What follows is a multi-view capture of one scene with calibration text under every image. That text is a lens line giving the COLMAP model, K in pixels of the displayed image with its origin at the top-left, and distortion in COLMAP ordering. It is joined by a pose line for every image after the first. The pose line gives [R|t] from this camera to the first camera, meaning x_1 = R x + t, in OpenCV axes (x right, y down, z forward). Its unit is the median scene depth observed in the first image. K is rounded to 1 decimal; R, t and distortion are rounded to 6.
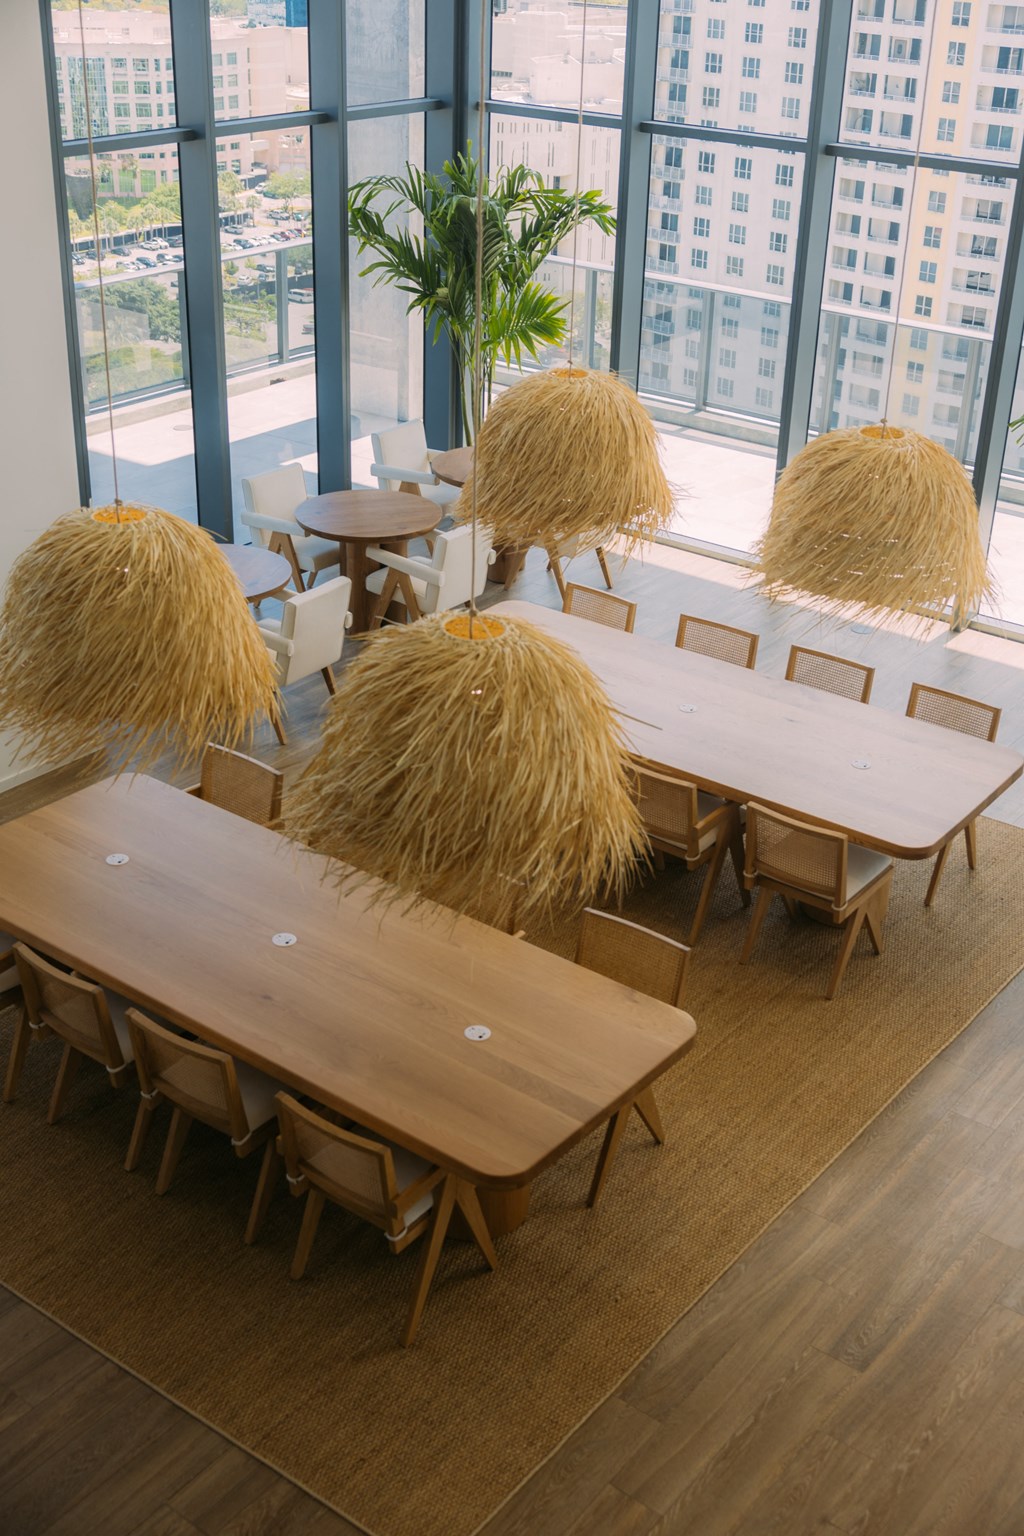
lens RADIAL K [[1803.9, 0, 512.0], [0, 1803.9, 768.0], [0, 0, 1]] dist [0.012814, 0.009888]
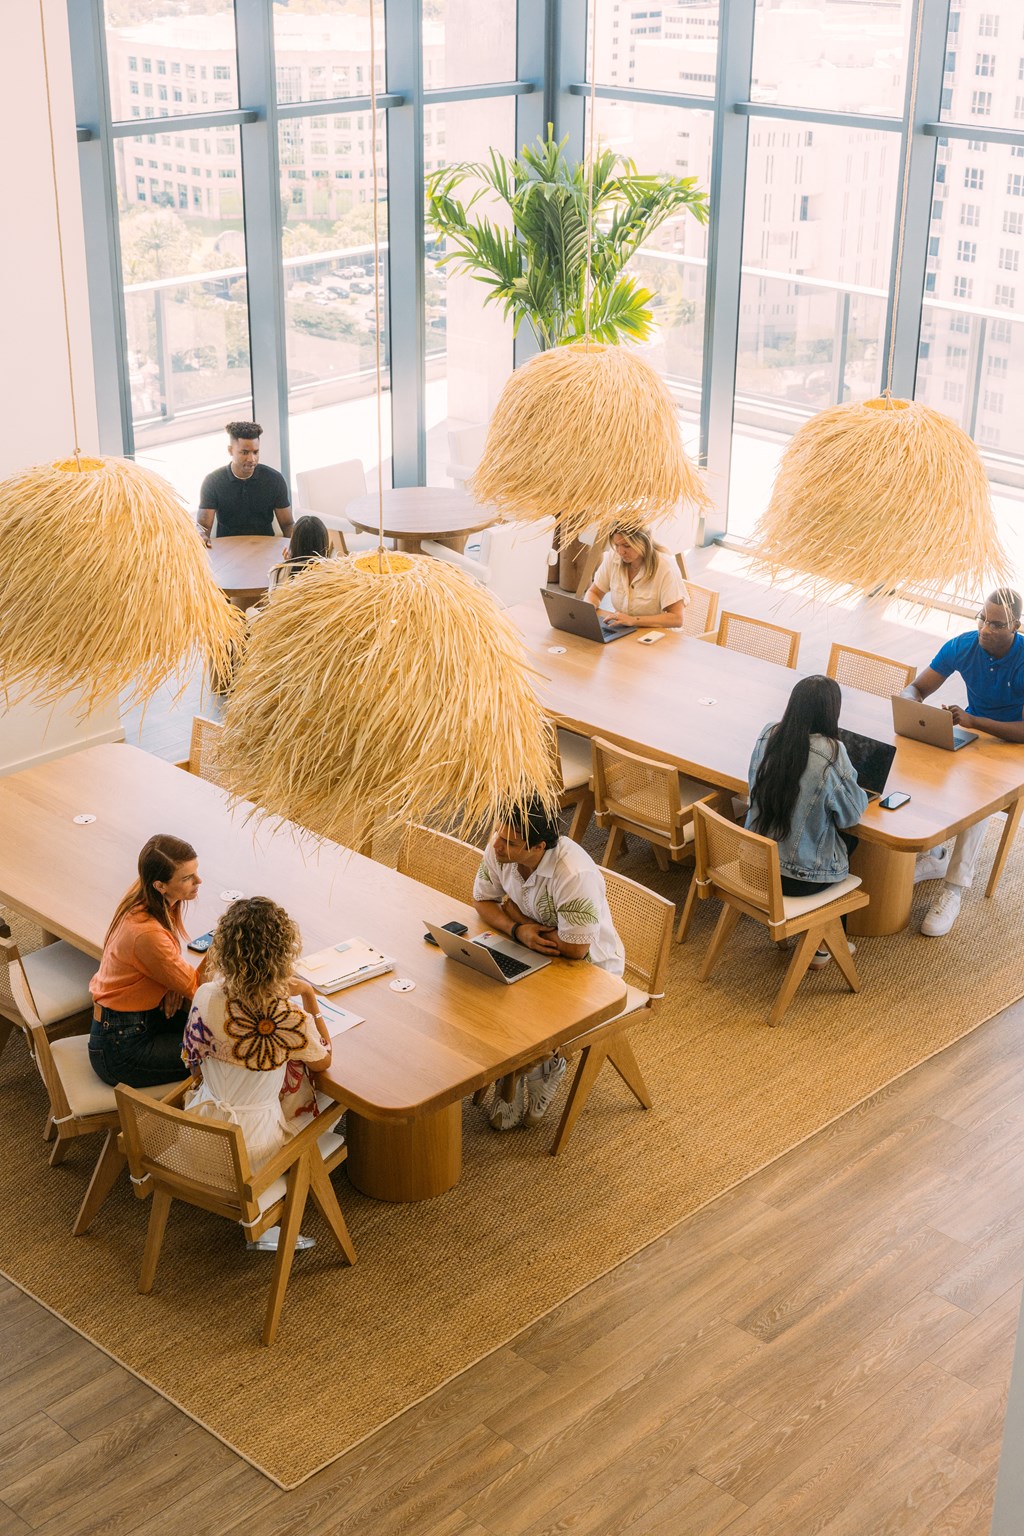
lens RADIAL K [[2094.1, 0, 512.0], [0, 2094.1, 768.0], [0, 0, 1]] dist [0.031267, 0.037233]
pose [[0.993214, 0.029576, -0.112478, 0.141951], [-0.035359, 0.998134, -0.049772, 0.070939], [0.110797, 0.053412, 0.992407, -0.119318]]
